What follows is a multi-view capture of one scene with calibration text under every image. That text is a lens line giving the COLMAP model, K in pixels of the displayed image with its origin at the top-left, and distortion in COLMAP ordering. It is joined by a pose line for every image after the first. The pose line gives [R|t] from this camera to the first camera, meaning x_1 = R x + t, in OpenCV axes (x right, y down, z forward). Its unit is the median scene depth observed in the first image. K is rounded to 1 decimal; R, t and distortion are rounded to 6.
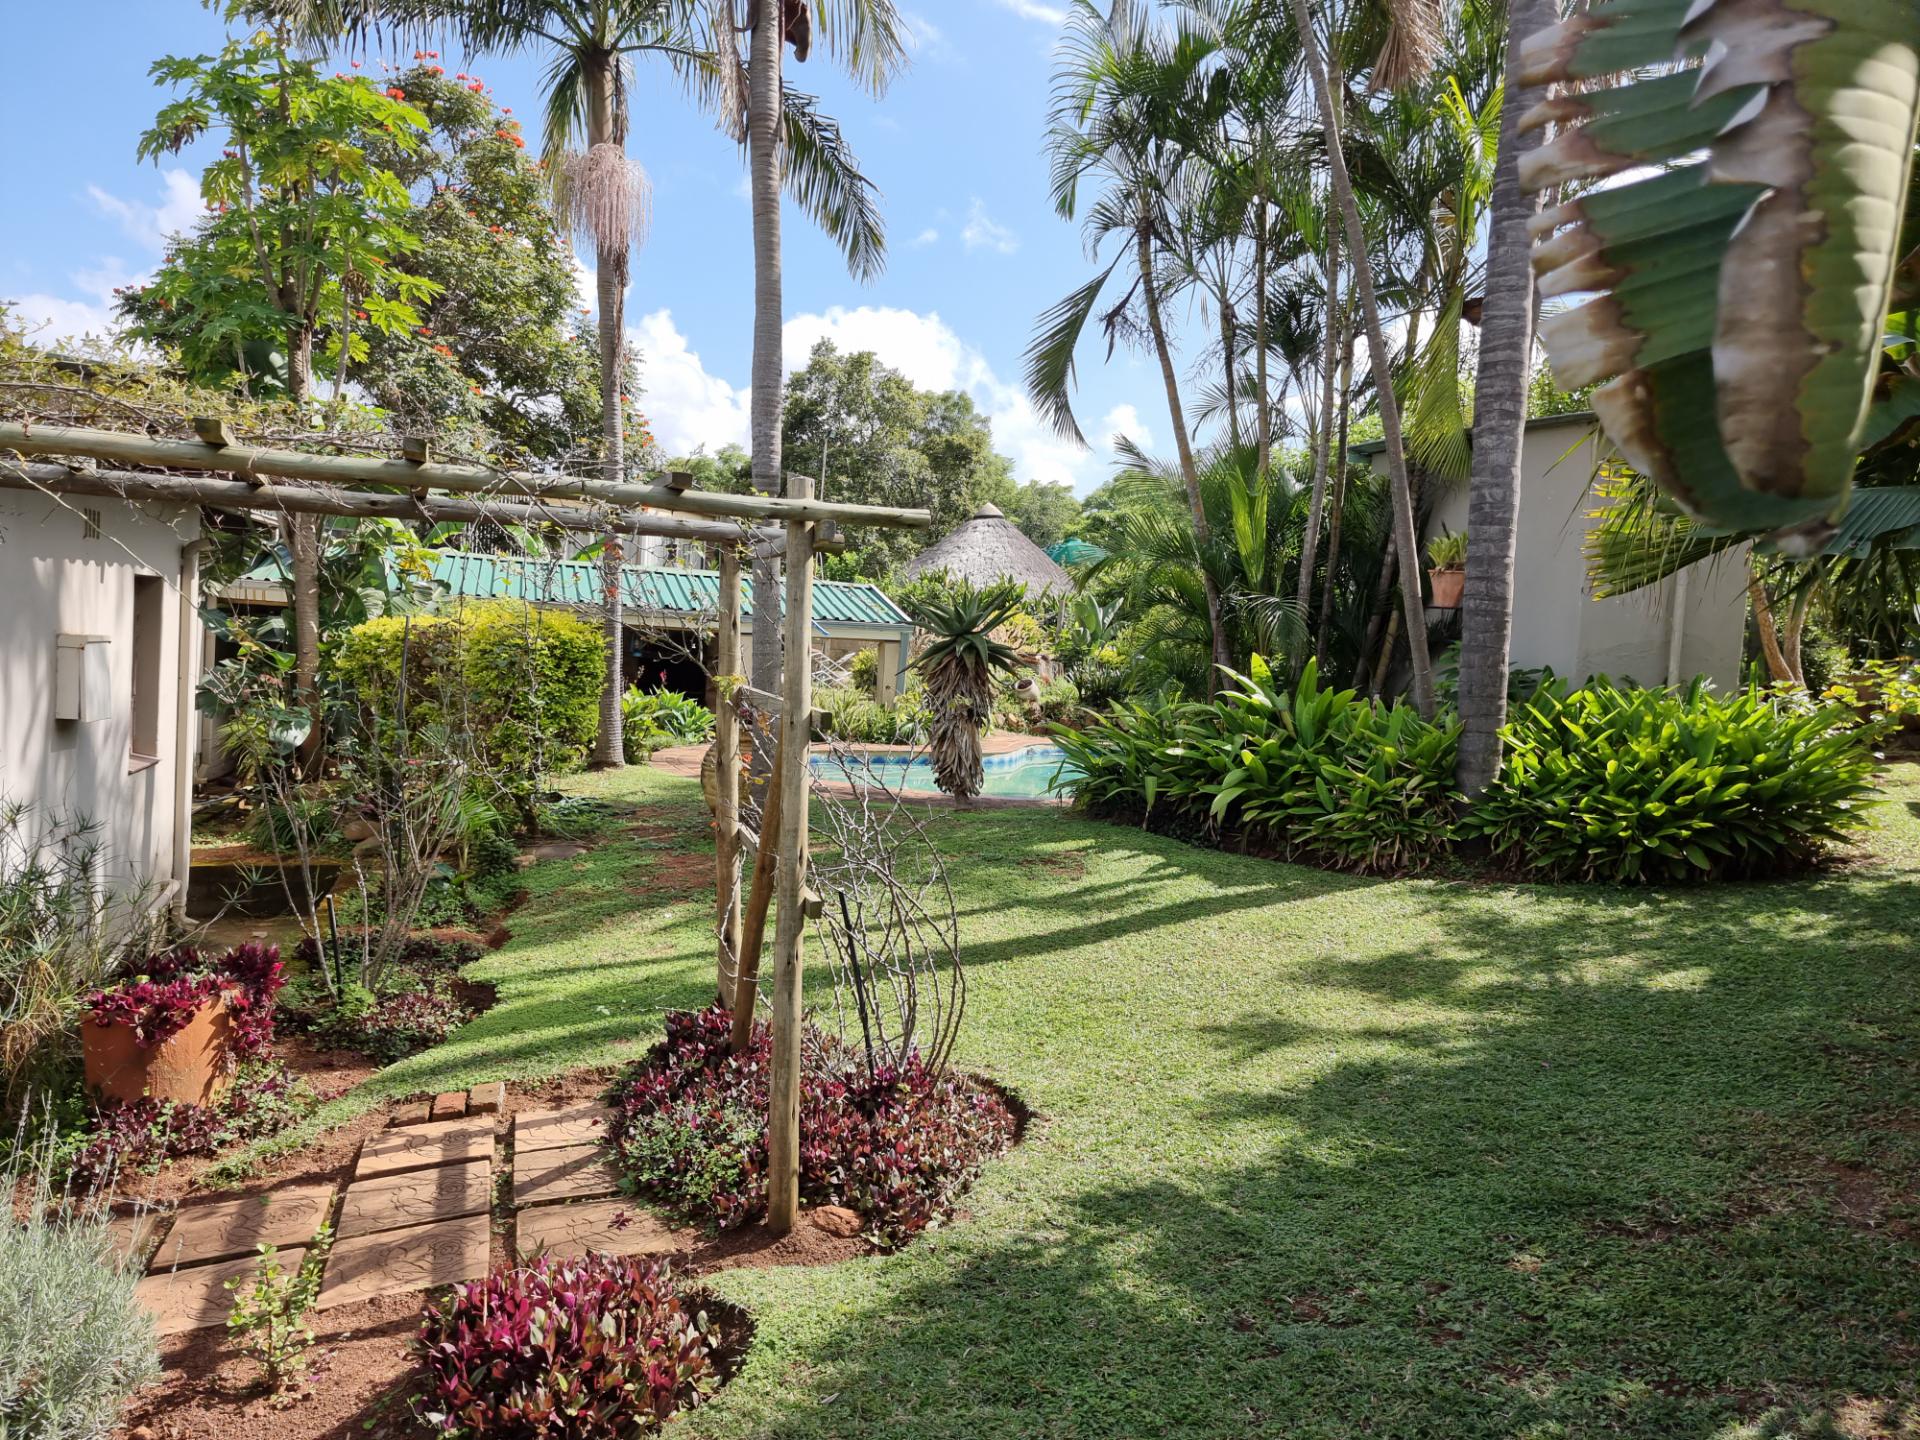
lens RADIAL K [[1326.7, 0, 961.3], [0, 1326.7, 717.2], [0, 0, 1]] dist [0.050468, -0.047630]
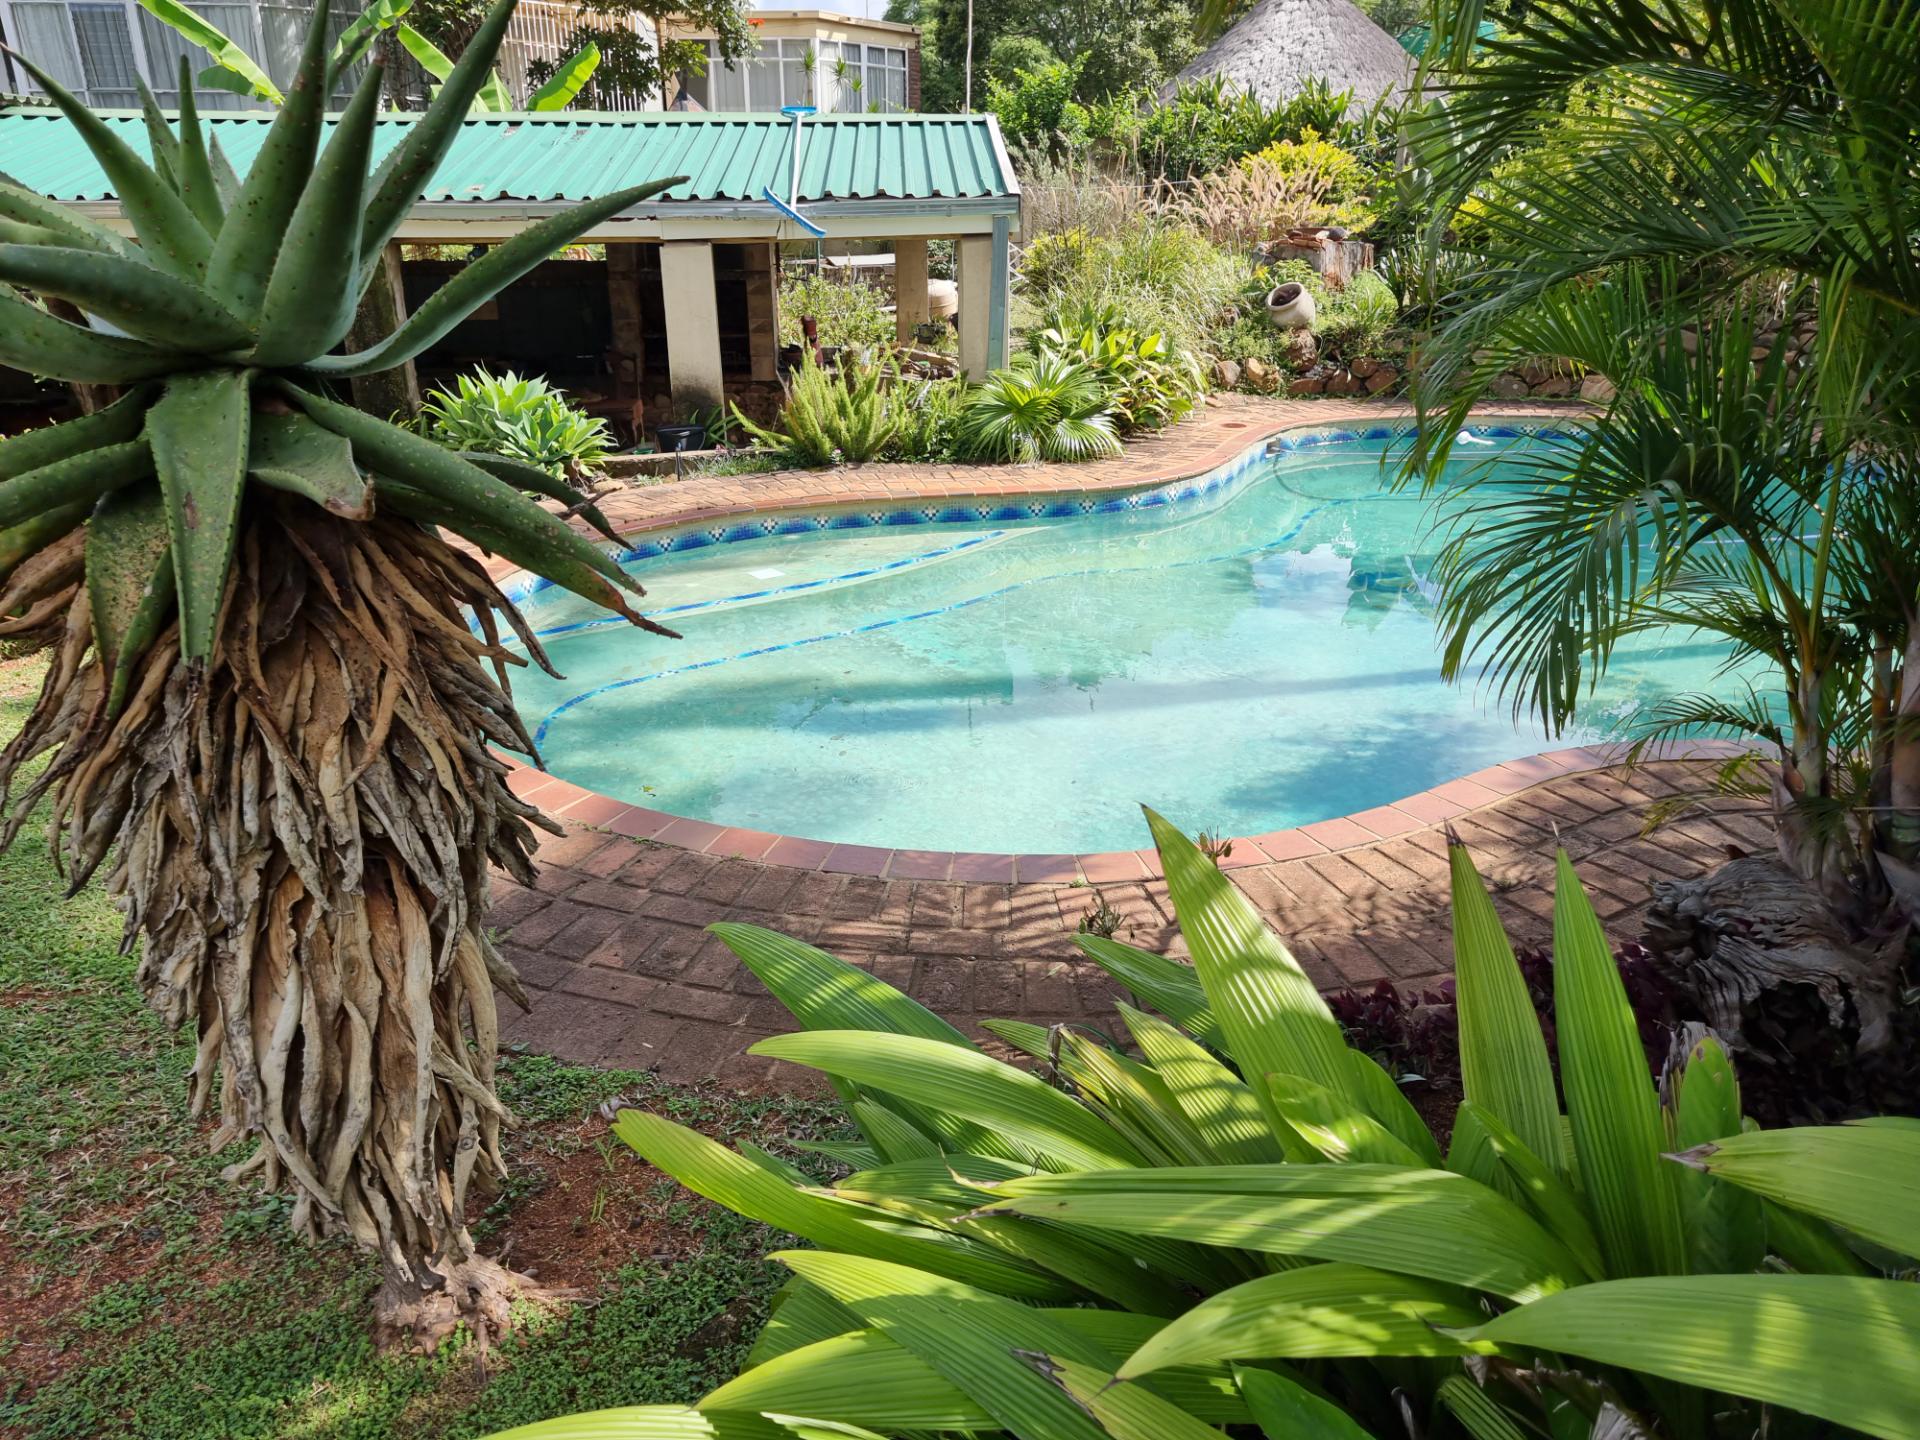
lens RADIAL K [[1326.7, 0, 955.9], [0, 1326.7, 716.5], [0, 0, 1]] dist [0.050468, -0.047630]
pose [[0.965120, 0.026225, -0.260490, 0.062882], [0.055630, 0.951709, 0.301920, -0.032578], [0.255829, -0.305881, 0.917054, 0.425781]]
